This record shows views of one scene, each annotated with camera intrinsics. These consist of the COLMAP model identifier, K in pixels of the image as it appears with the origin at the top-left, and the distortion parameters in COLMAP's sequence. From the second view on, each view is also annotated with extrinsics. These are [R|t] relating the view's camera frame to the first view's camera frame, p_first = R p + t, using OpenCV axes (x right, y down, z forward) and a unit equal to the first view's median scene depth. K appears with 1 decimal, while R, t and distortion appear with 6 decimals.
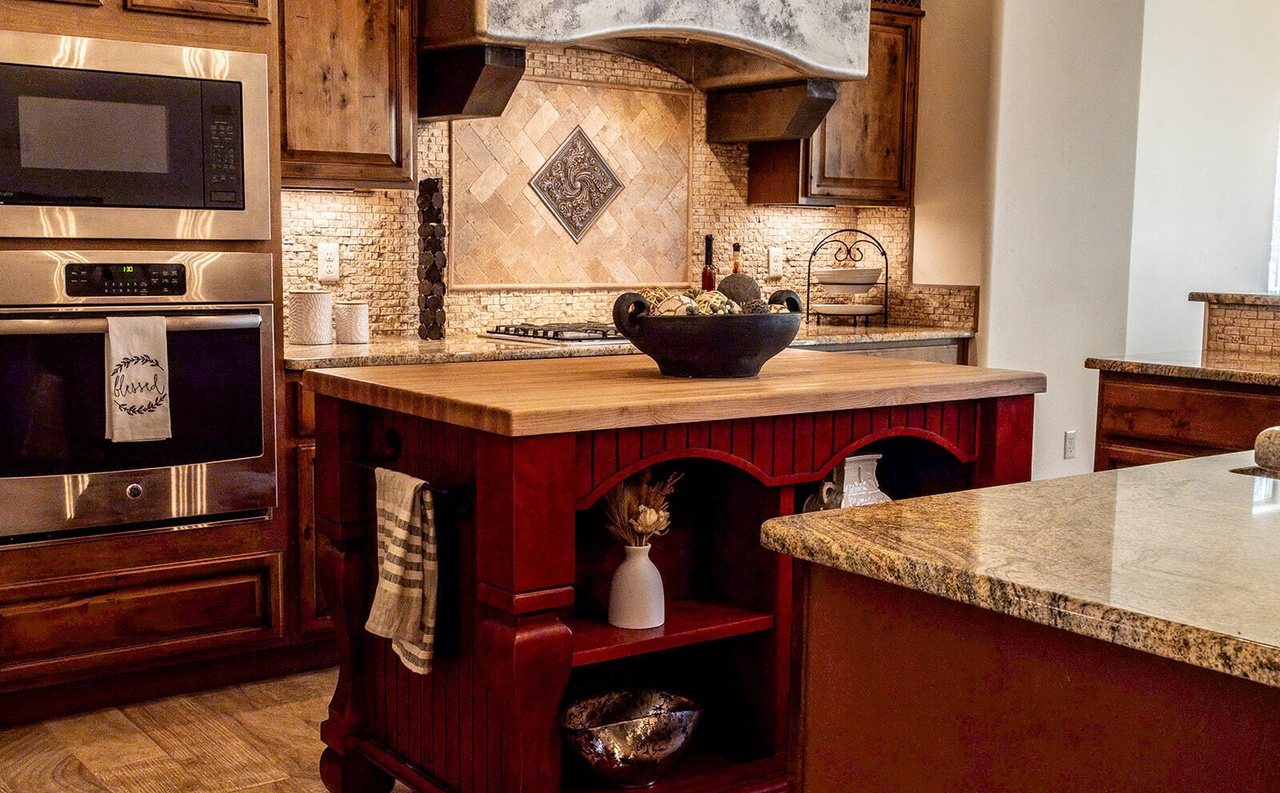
lens RADIAL K [[1410.8, 0, 639.4], [0, 1410.8, 397.8], [0, 0, 1]] dist [-0.011903, 0.000000]
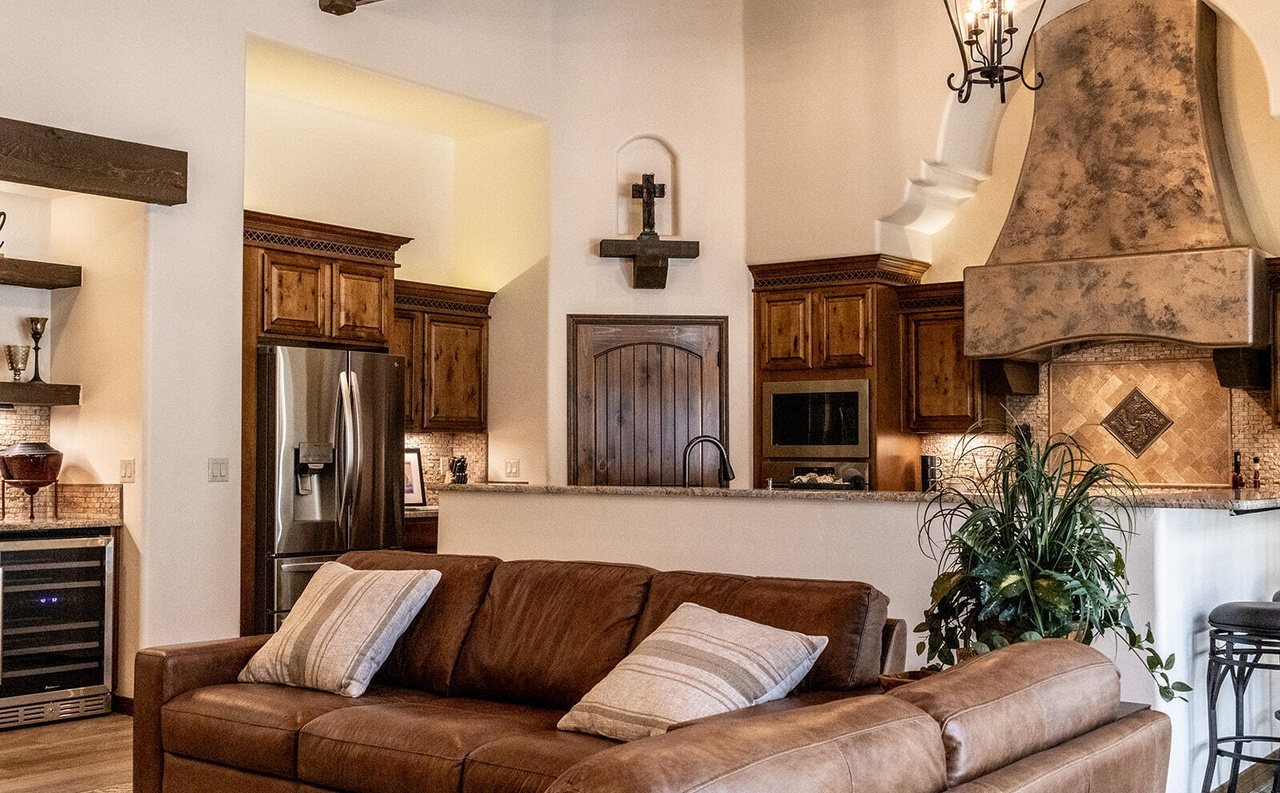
lens RADIAL K [[1410.8, 0, 642.0], [0, 1410.8, 400.6], [0, 0, 1]] dist [-0.011903, 0.000000]
pose [[0.274953, -0.047905, -0.960264, 1.382693], [-0.105226, 0.991259, -0.079580, 0.014759], [0.955682, 0.122926, 0.267509, 0.006035]]
